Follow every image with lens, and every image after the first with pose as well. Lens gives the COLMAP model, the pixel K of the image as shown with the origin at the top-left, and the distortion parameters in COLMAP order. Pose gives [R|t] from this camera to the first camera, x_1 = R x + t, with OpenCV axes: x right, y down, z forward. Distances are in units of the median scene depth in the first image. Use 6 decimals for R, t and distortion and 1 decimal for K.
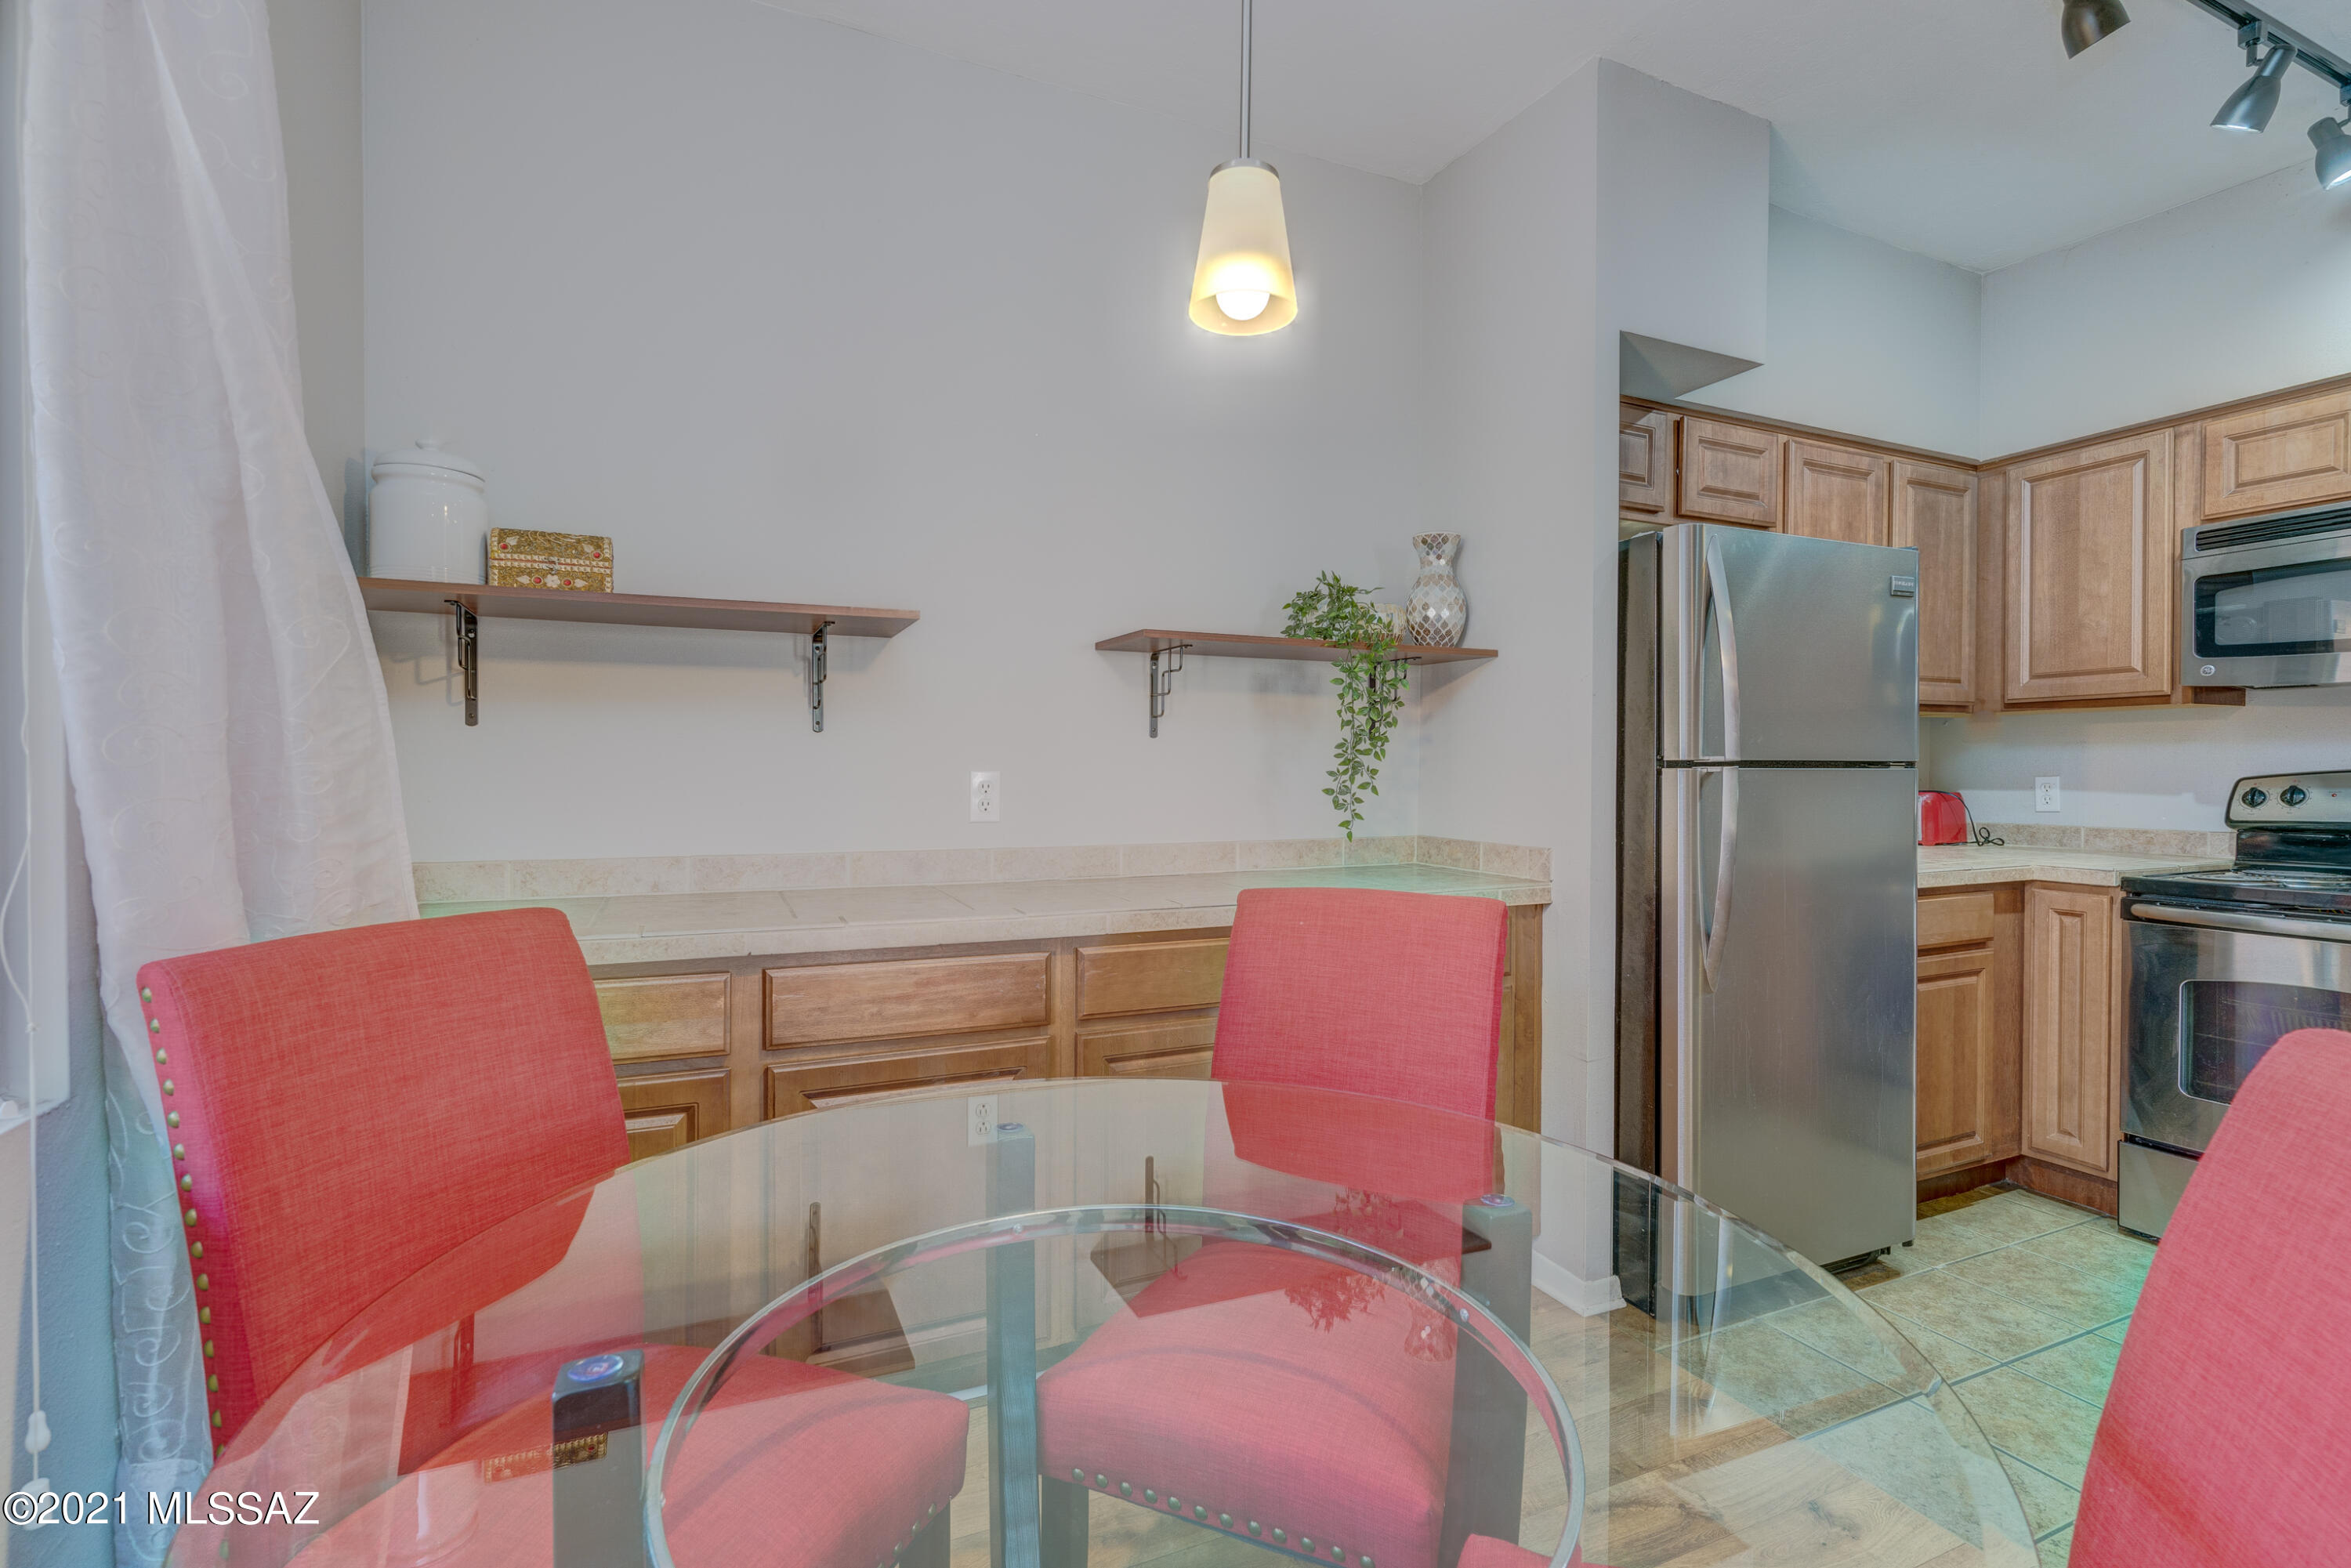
lens RADIAL K [[1064.3, 0, 1175.5], [0, 1064.3, 784.0], [0, 0, 1]] dist [-0.002268, 0.000242]
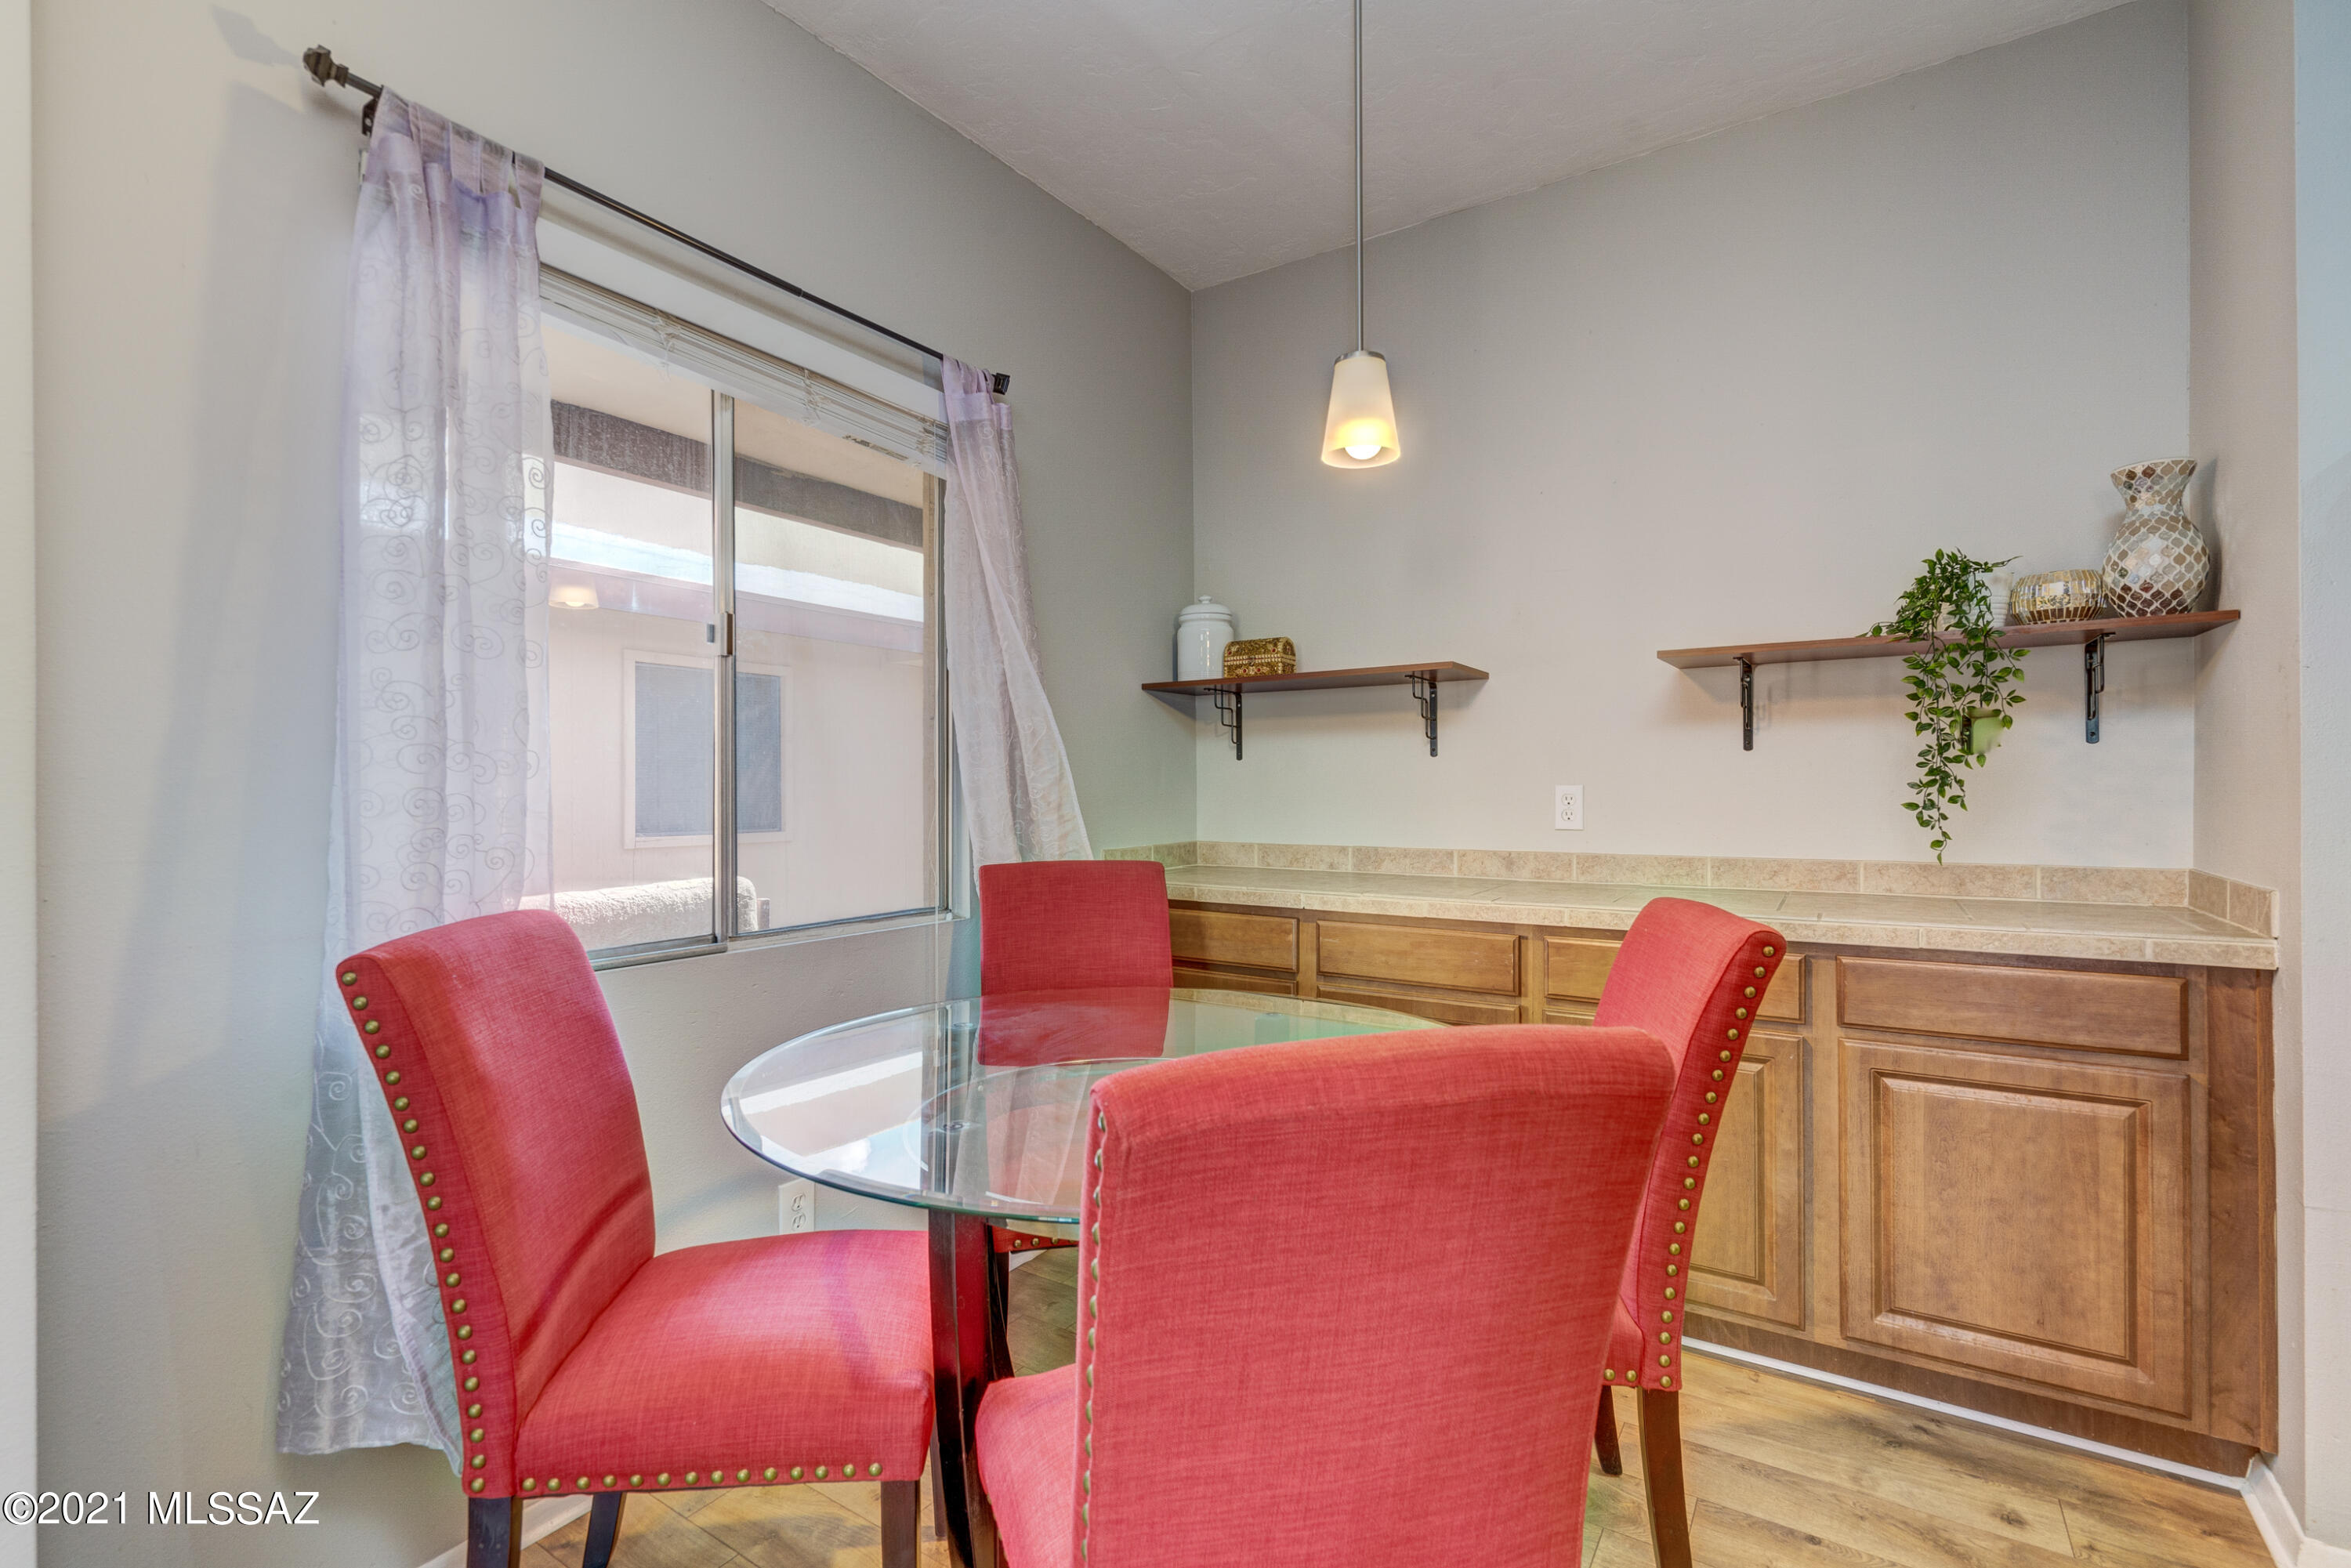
lens RADIAL K [[1064.3, 0, 1175.5], [0, 1064.3, 784.0], [0, 0, 1]] dist [-0.002268, 0.000242]
pose [[0.536446, -0.008614, -0.843891, 0.553798], [-0.005934, 0.999885, -0.013979, 0.004737], [0.843914, 0.012507, 0.536333, 0.022952]]
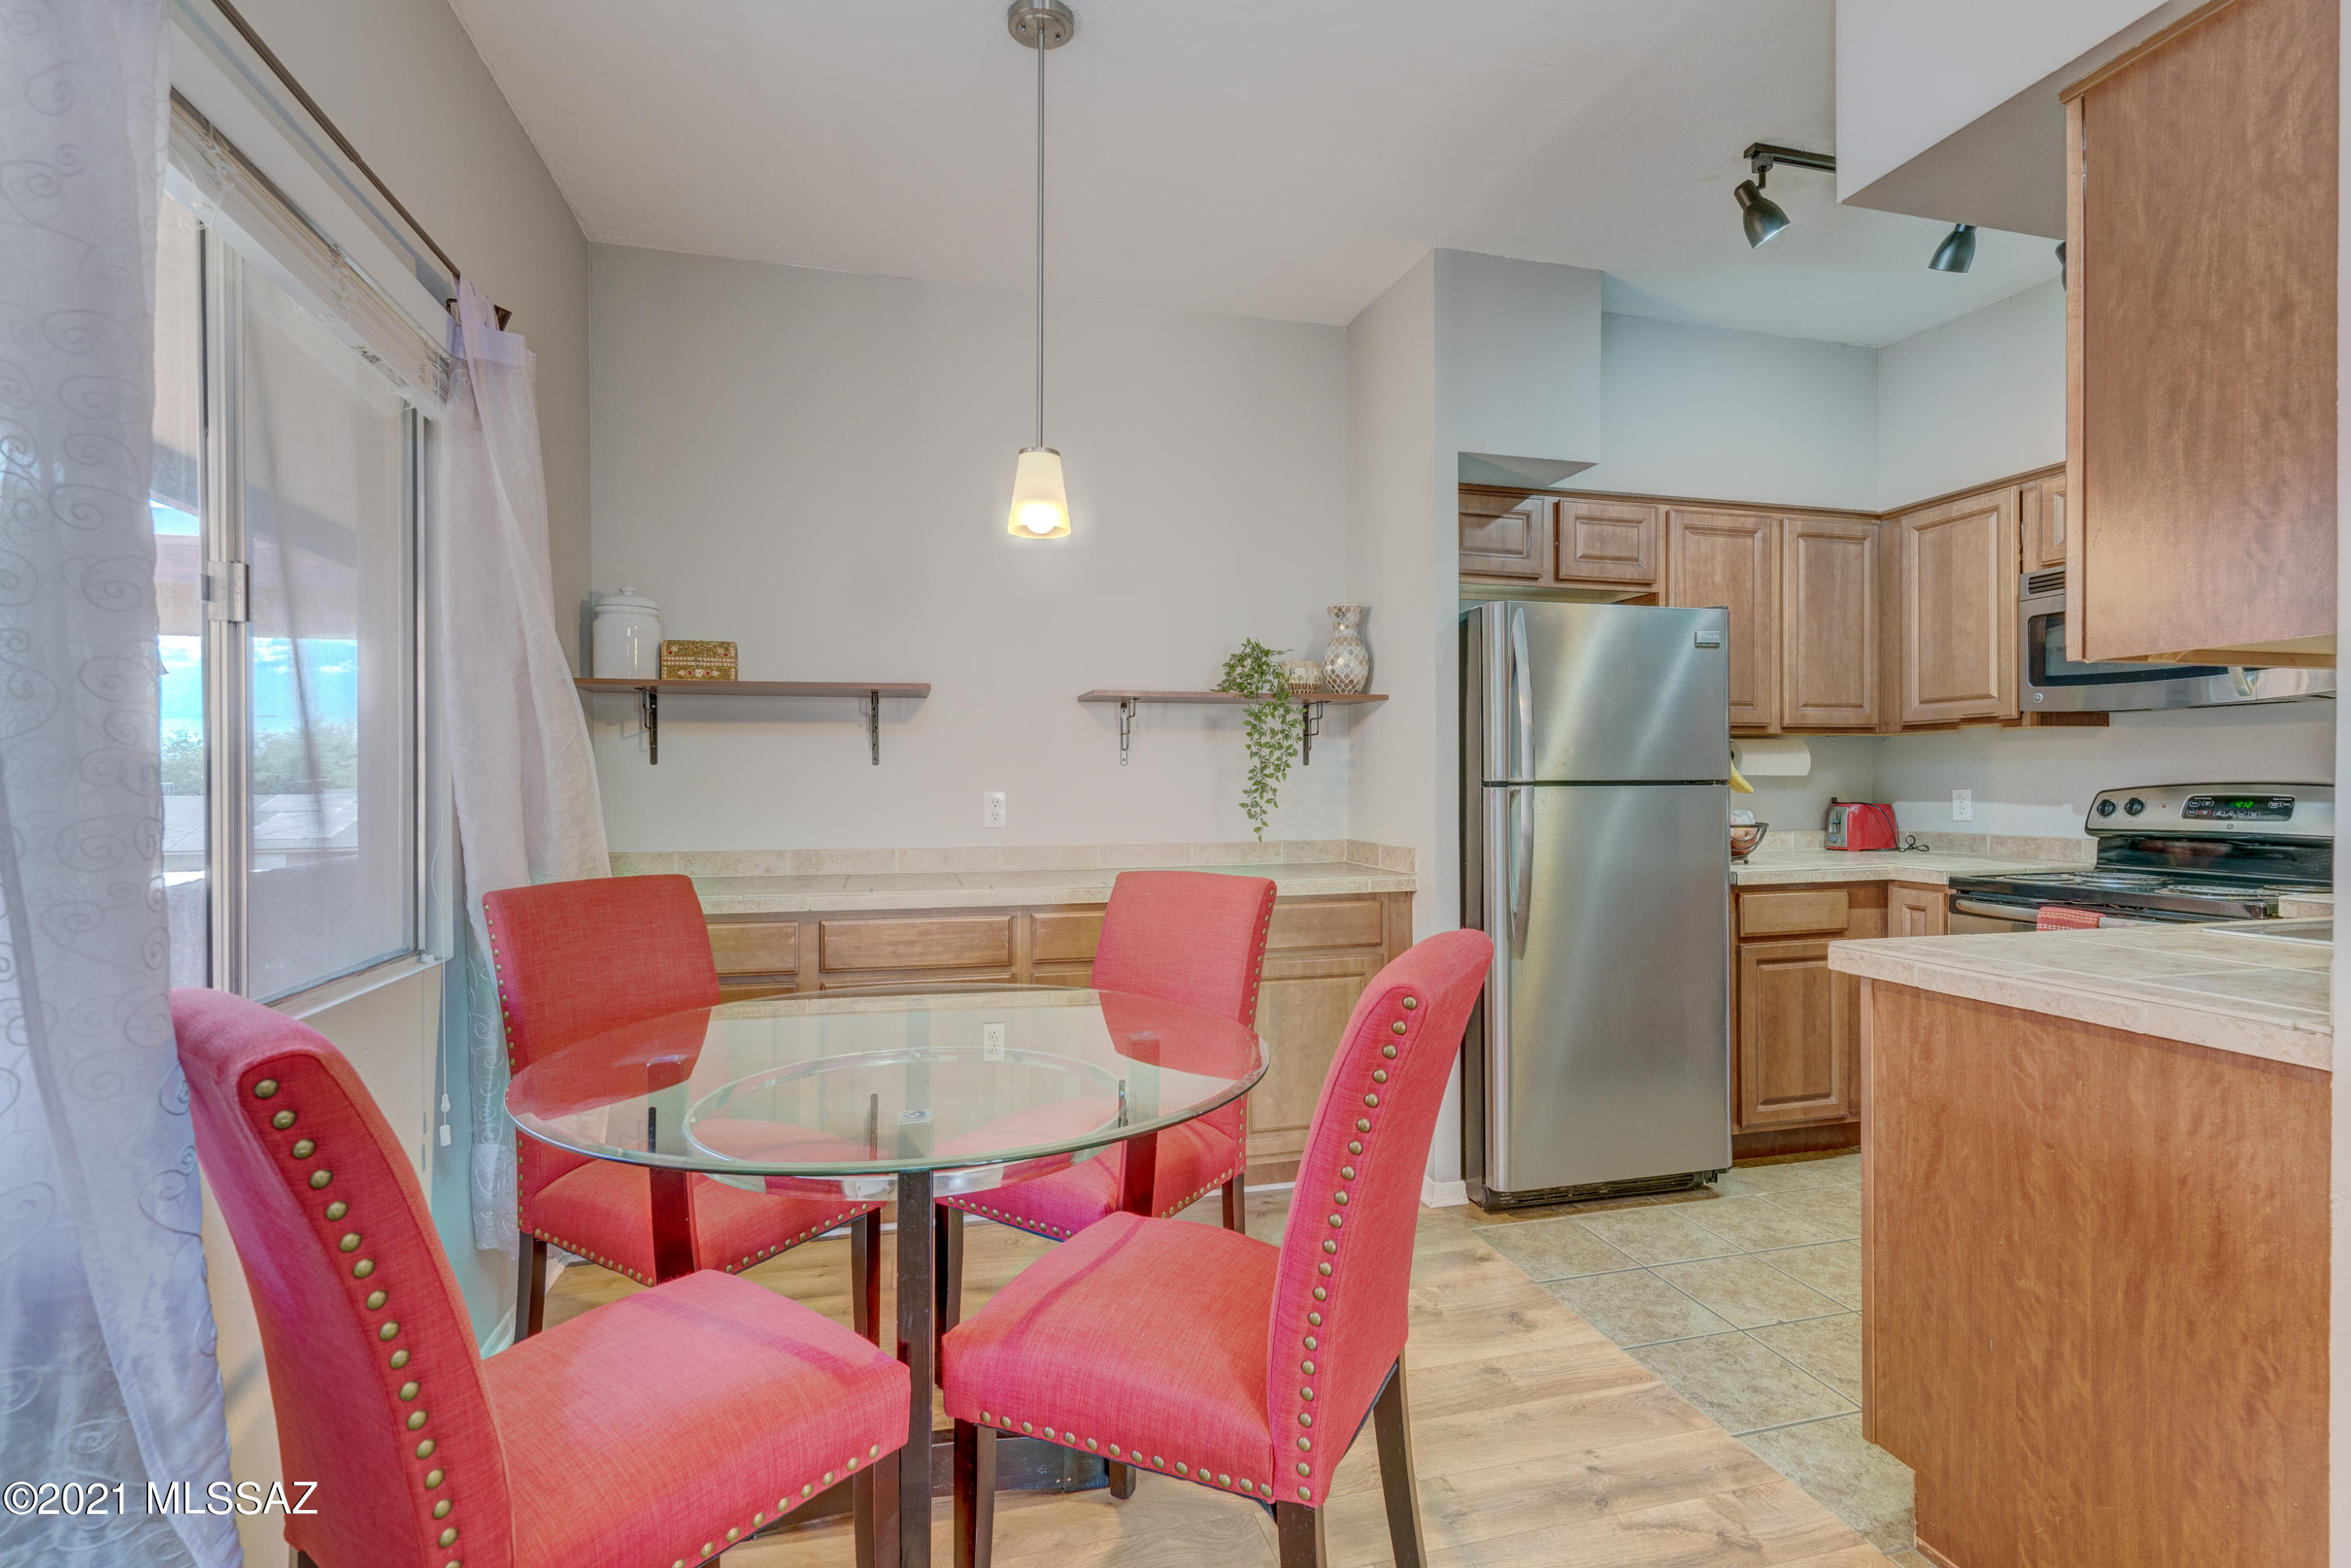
lens RADIAL K [[1072.9, 0, 1183.3], [0, 1072.9, 789.1], [0, 0, 1]] dist [-0.004095, -0.000169]
pose [[0.986928, -0.004559, -0.161094, 0.284671], [0.003764, 0.999979, -0.005237, -0.006531], [0.161115, 0.004562, 0.986925, -0.338893]]
